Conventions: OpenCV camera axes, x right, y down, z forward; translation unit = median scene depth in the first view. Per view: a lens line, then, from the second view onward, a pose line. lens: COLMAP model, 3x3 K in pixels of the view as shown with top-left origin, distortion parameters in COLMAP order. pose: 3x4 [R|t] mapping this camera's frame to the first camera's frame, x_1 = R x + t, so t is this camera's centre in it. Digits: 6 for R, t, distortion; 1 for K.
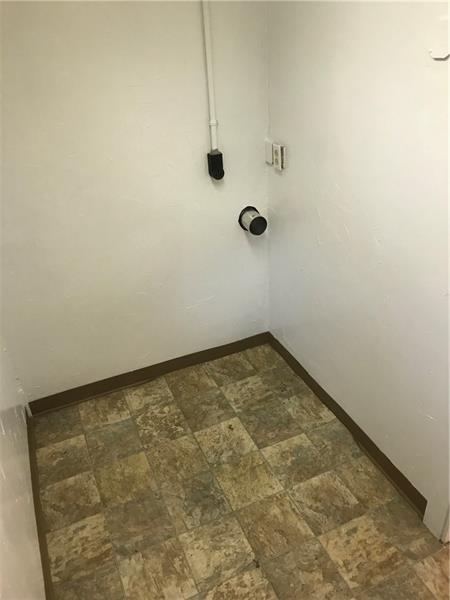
lens RADIAL K [[490.1, 0, 224.1], [0, 490.1, 300.1], [0, 0, 1]] dist [0.009949, 0.011275]
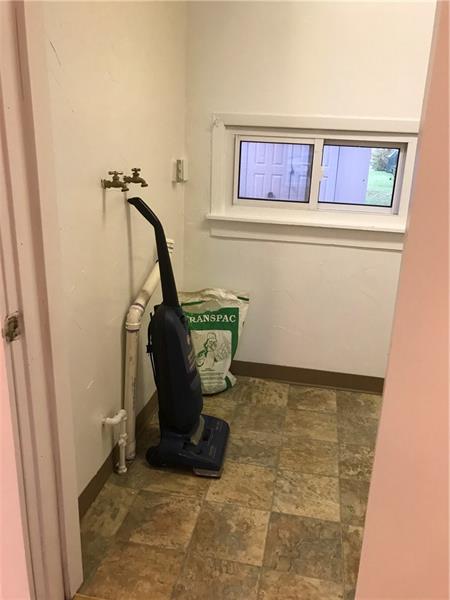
lens RADIAL K [[490.1, 0, 223.8], [0, 490.1, 299.3], [0, 0, 1]] dist [0.009949, 0.011275]
pose [[-0.569383, 0.297434, -0.766378, 0.630682], [-0.423780, 0.692638, 0.583664, -0.350942], [0.704424, 0.657104, -0.268330, 0.994684]]
